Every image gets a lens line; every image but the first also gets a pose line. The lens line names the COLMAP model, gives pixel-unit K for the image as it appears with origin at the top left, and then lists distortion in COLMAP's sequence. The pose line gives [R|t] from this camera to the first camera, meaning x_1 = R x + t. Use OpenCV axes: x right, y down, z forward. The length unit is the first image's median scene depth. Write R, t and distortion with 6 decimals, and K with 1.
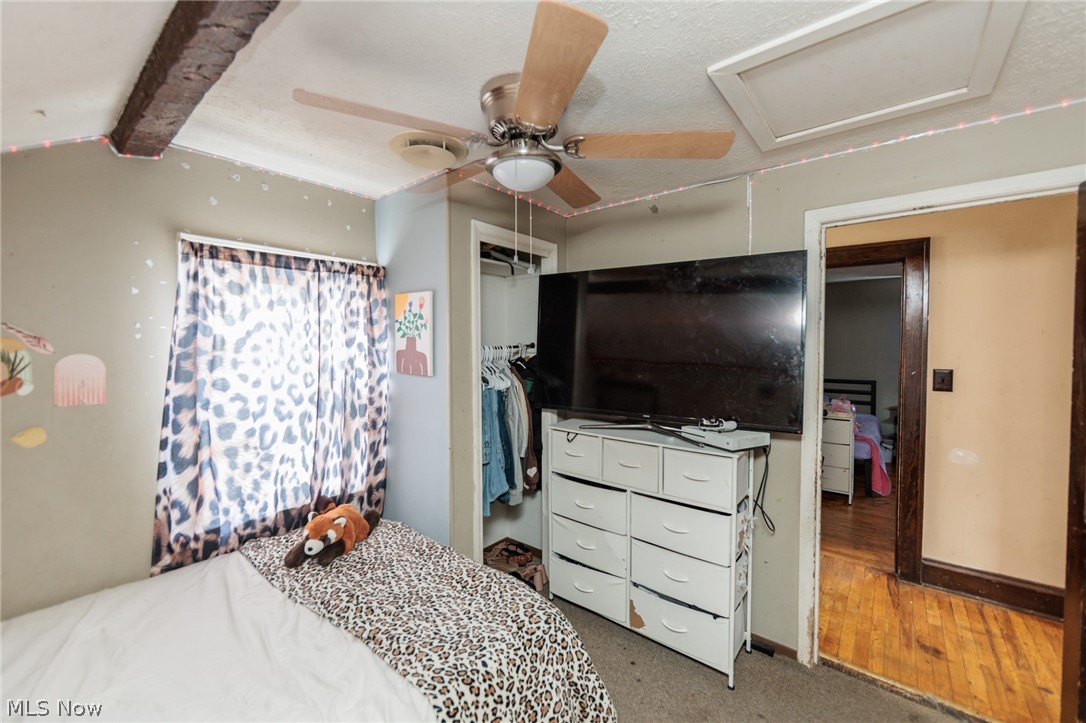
lens RADIAL K [[429.2, 0, 544.9], [0, 429.2, 356.9], [0, 0, 1]] dist [-0.001591, -0.000264]
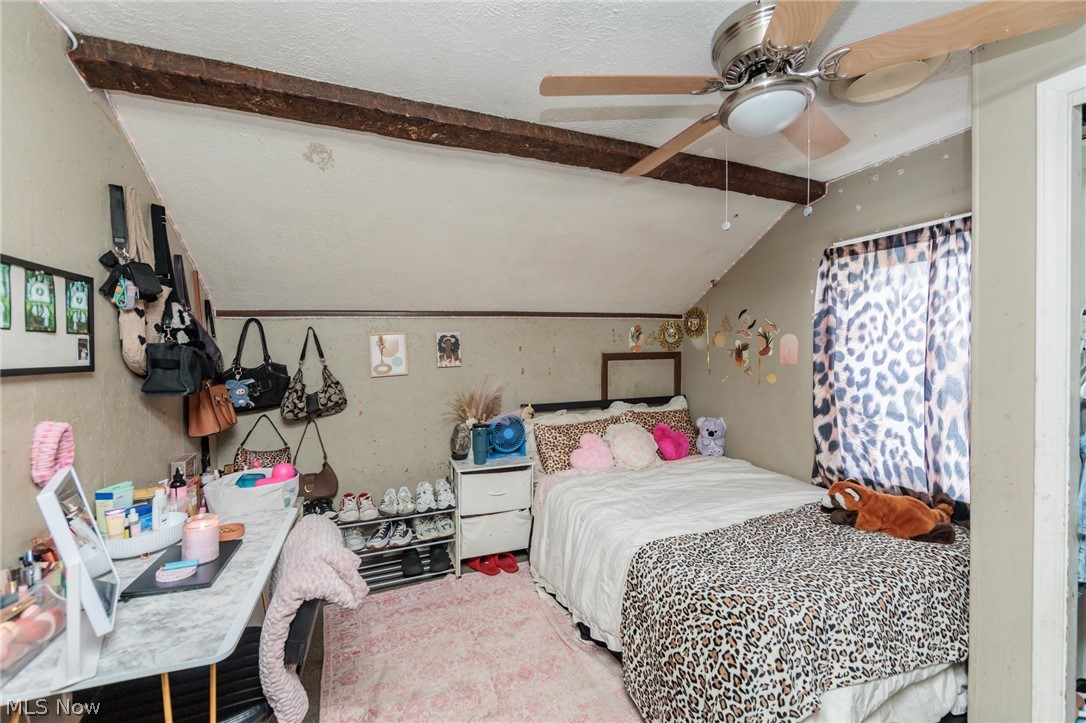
lens RADIAL K [[429.2, 0, 544.9], [0, 429.2, 356.9], [0, 0, 1]] dist [-0.001591, -0.000264]
pose [[-0.480950, 0.017902, -0.876565, 0.734635], [-0.023064, 0.999187, 0.033062, 0.042385], [0.876444, 0.036118, -0.480146, 0.808778]]
